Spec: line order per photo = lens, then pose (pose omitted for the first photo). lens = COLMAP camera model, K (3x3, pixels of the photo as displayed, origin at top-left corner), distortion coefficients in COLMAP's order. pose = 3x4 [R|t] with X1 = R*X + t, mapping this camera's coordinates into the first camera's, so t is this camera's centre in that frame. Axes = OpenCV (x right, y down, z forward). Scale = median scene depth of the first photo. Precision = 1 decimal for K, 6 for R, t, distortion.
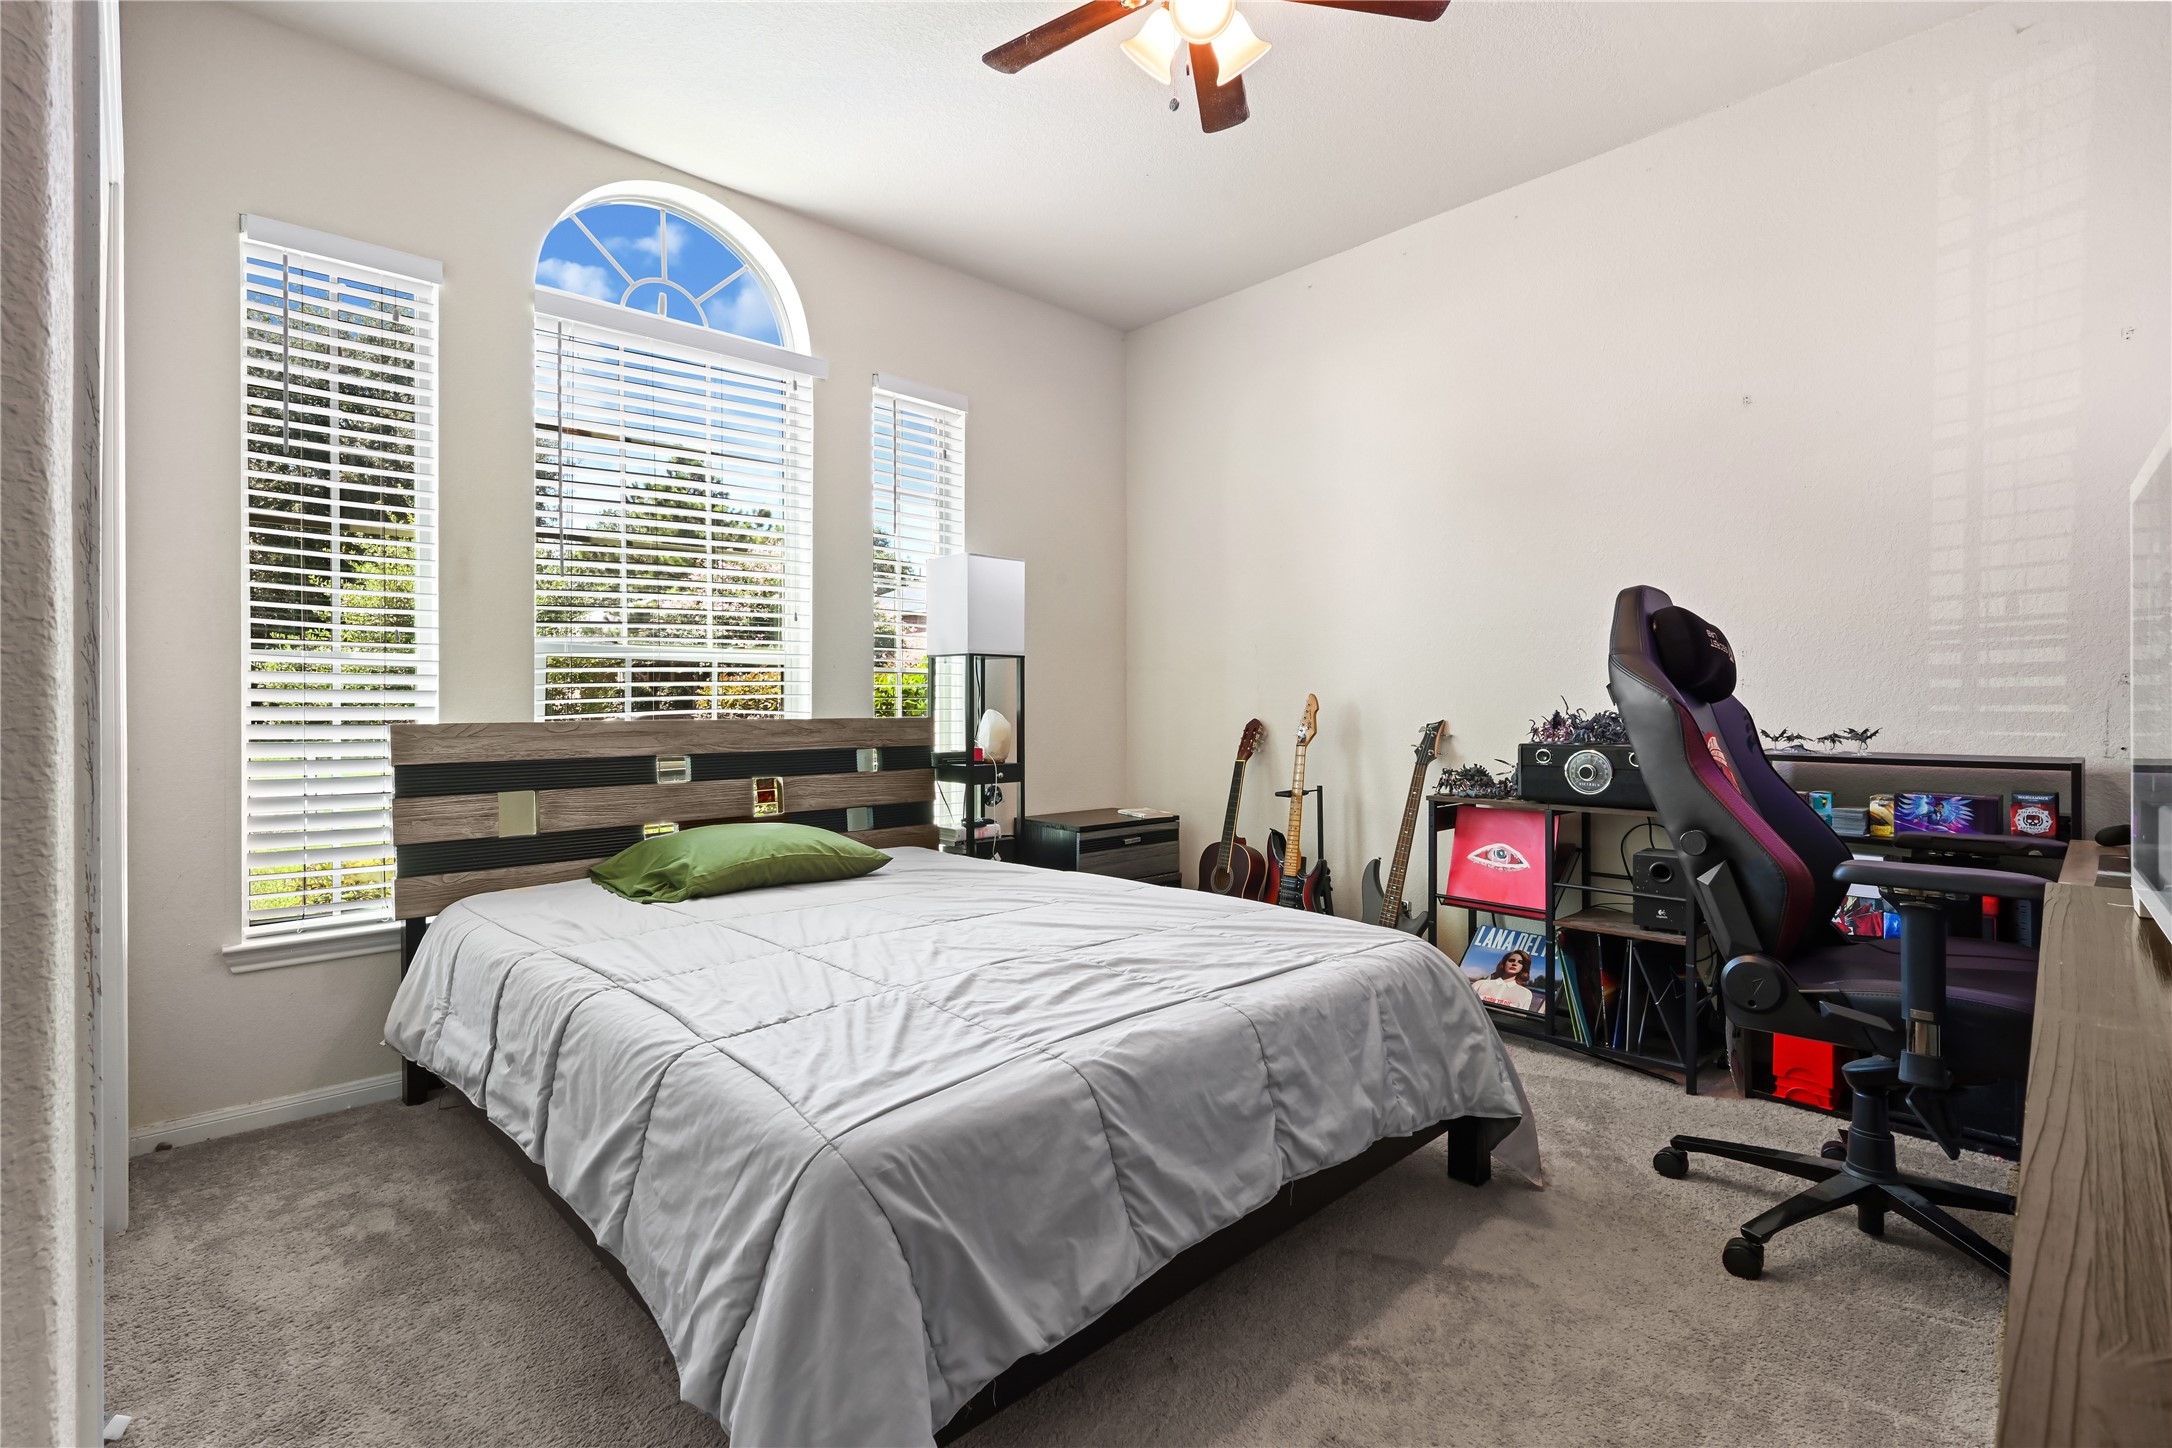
lens RADIAL K [[1013.3, 0, 1092.0], [0, 1013.3, 710.0], [0, 0, 1]] dist [0.004868, 0.000712]
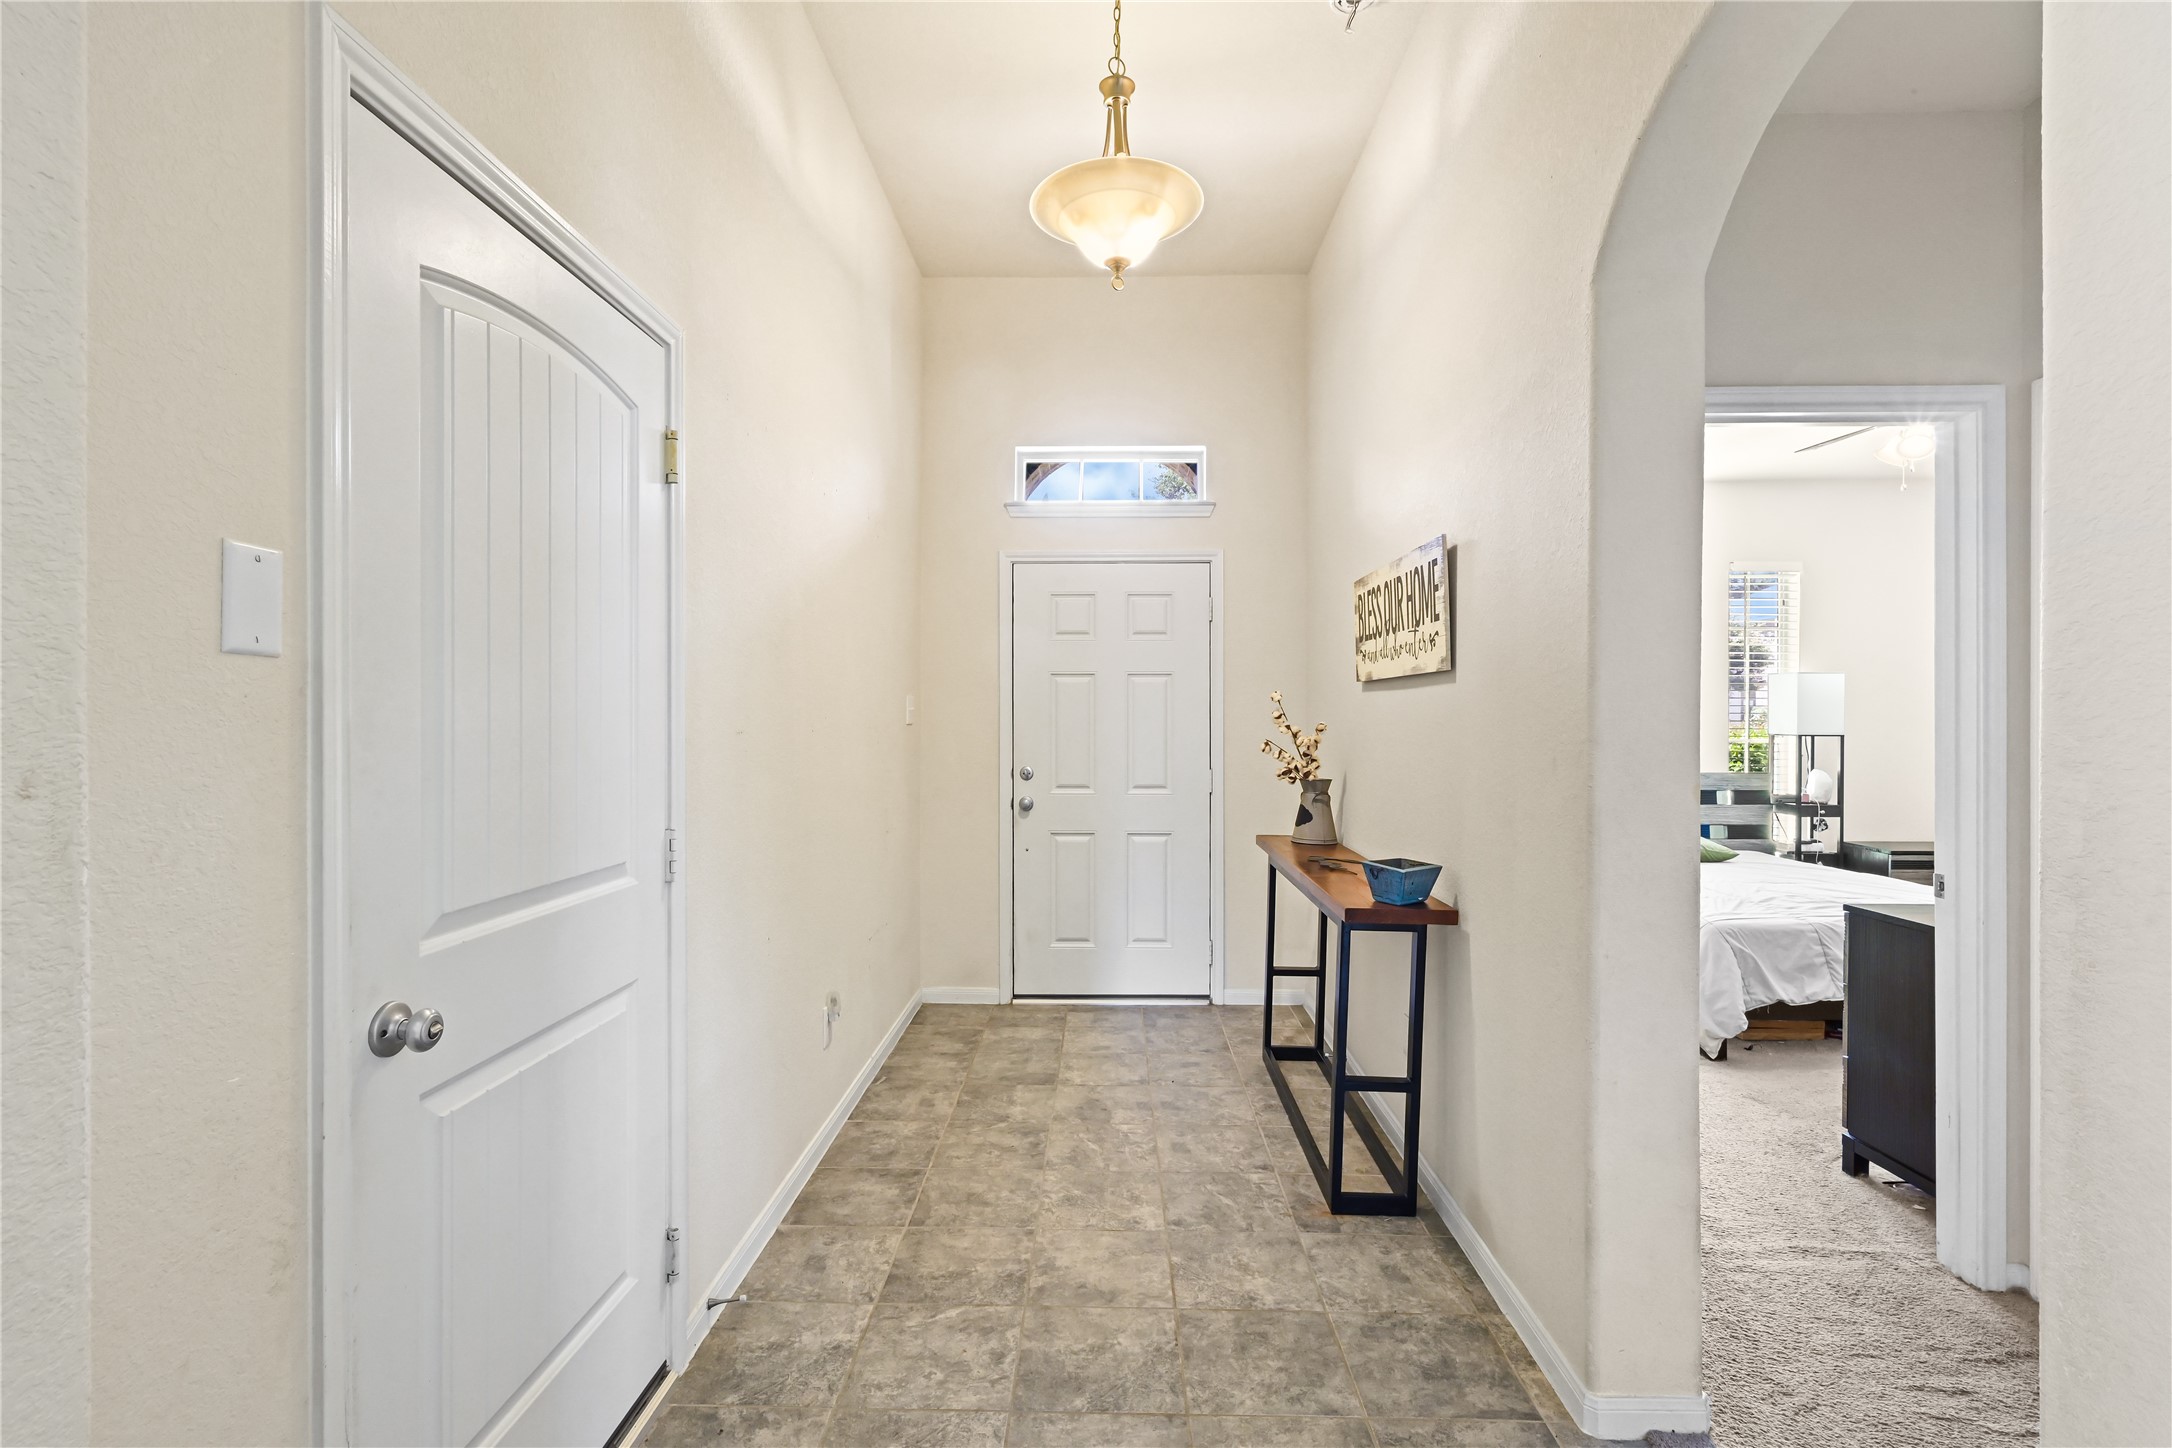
lens RADIAL K [[1013.3, 0, 1081.4], [0, 1013.3, 721.2], [0, 0, 1]] dist [0.004868, 0.000712]
pose [[0.708409, 0.009425, -0.705739, 0.205148], [-0.006480, 0.999956, 0.006849, -0.079593], [0.705772, -0.000279, 0.708439, -0.922223]]
